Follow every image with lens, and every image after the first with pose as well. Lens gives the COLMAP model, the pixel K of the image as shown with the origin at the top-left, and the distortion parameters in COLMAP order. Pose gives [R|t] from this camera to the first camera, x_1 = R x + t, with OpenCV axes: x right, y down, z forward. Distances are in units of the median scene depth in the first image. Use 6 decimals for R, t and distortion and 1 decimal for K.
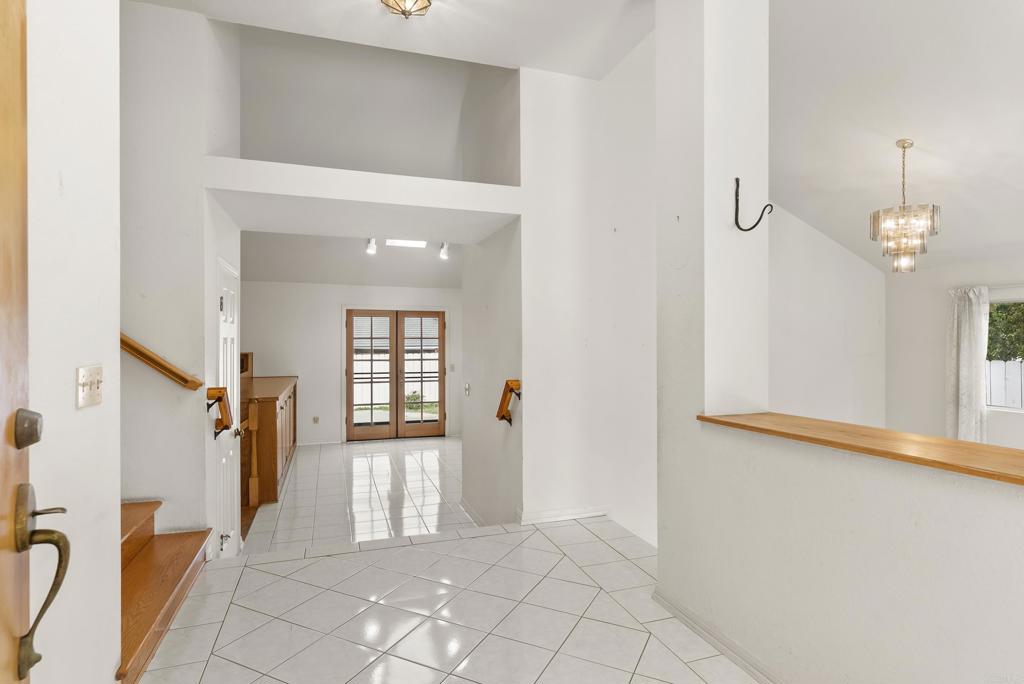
lens RADIAL K [[530.7, 0, 513.5], [0, 530.7, 344.3], [0, 0, 1]] dist [-0.000839, 0.000365]
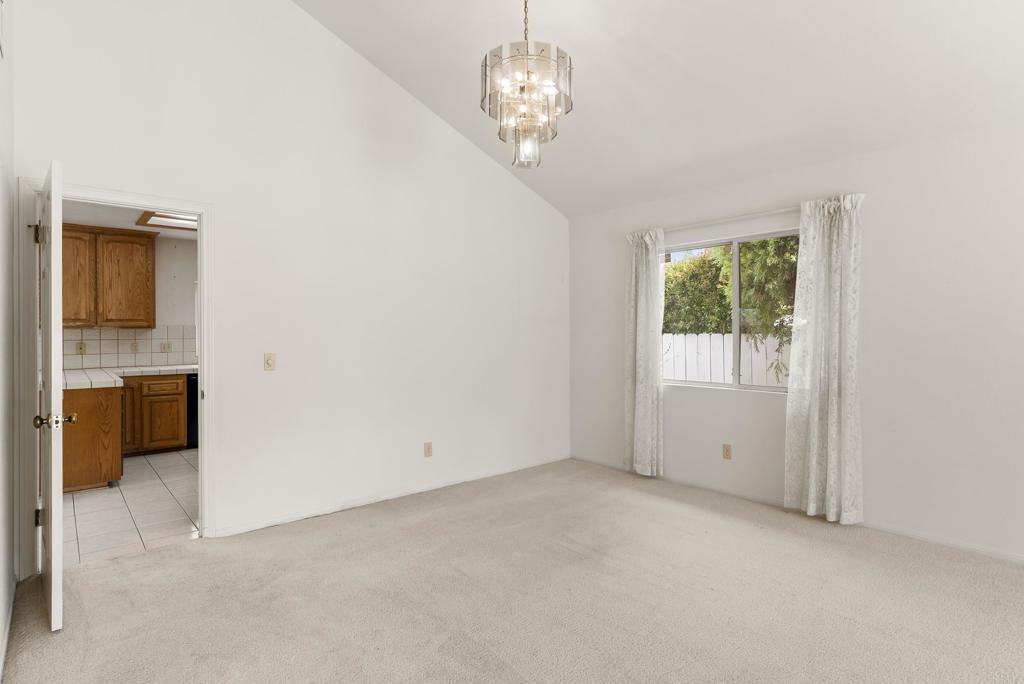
lens RADIAL K [[530.7, 0, 515.5], [0, 530.7, 339.8], [0, 0, 1]] dist [-0.000839, 0.000365]
pose [[0.929635, -0.006731, 0.368420, 0.387084], [0.006143, 0.999977, 0.002769, 0.051320], [-0.368430, -0.000311, 0.929655, 0.337998]]
